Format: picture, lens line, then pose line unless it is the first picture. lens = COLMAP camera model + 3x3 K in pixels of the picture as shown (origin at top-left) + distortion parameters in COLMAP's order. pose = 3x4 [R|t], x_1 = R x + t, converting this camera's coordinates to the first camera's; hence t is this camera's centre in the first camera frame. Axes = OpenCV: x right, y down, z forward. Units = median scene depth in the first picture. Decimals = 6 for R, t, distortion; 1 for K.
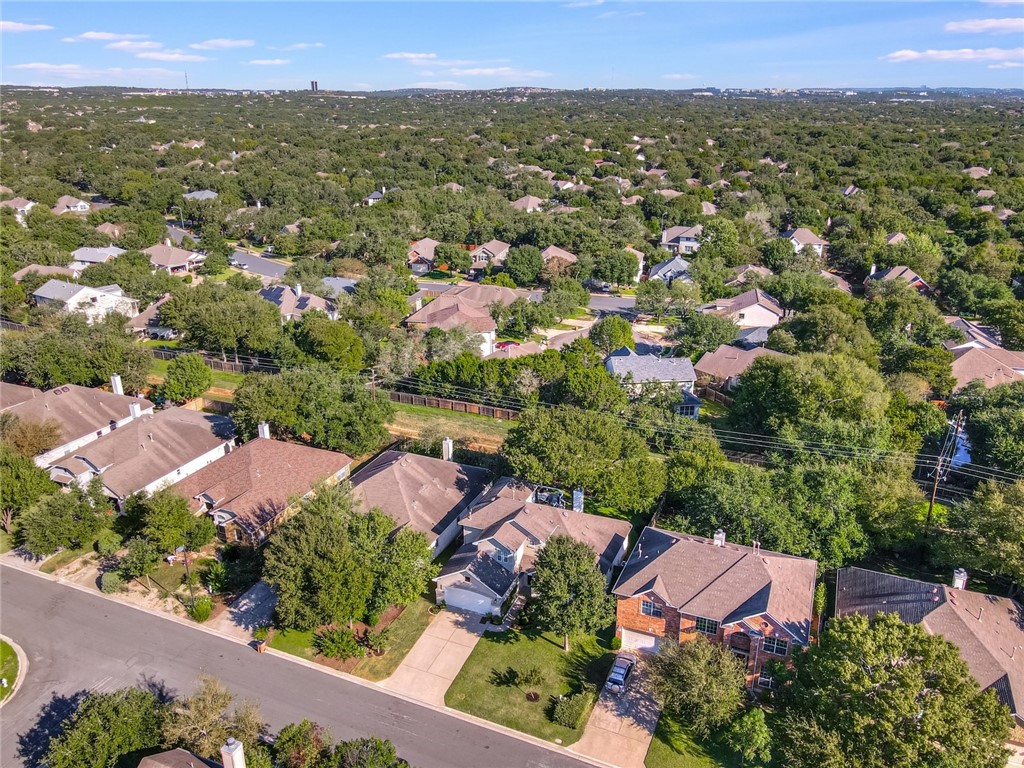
lens RADIAL K [[790.2, 0, 512.0], [0, 790.2, 384.0], [0, 0, 1]] dist [-0.014666, 0.047710]
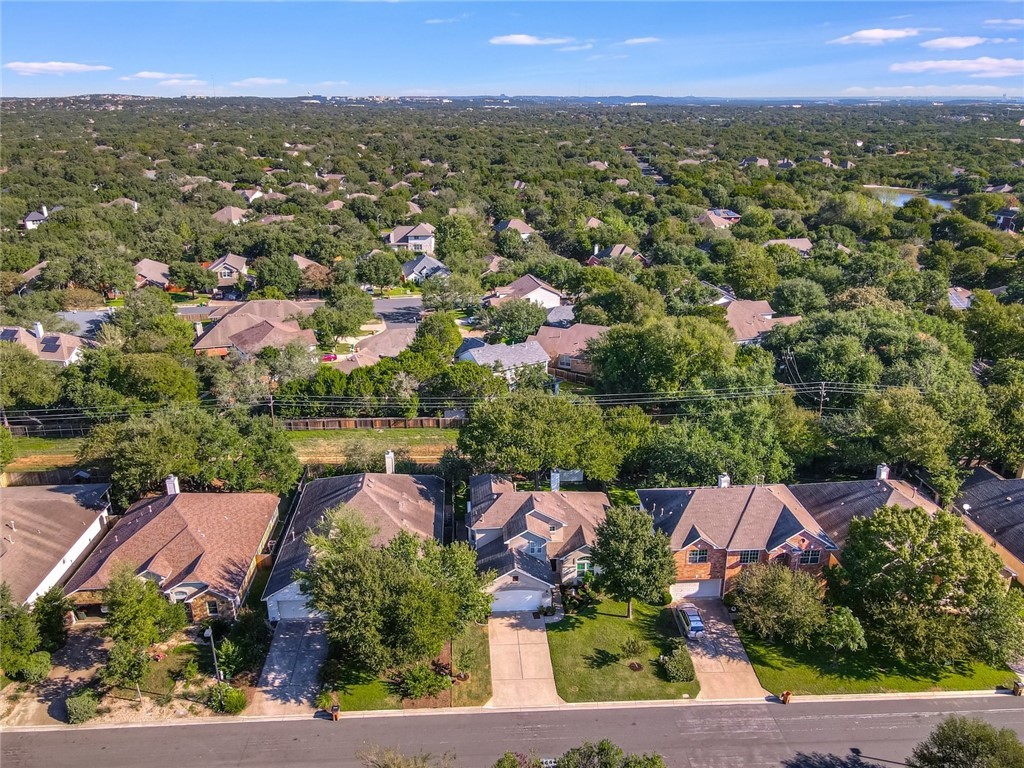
lens RADIAL K [[790.2, 0, 512.0], [0, 790.2, 384.0], [0, 0, 1]] dist [-0.014666, 0.047710]
pose [[0.892104, -0.157227, 0.423593, -0.335089], [0.161080, 0.986573, 0.026950, -0.012057], [-0.422143, 0.044190, 0.905452, 0.086598]]
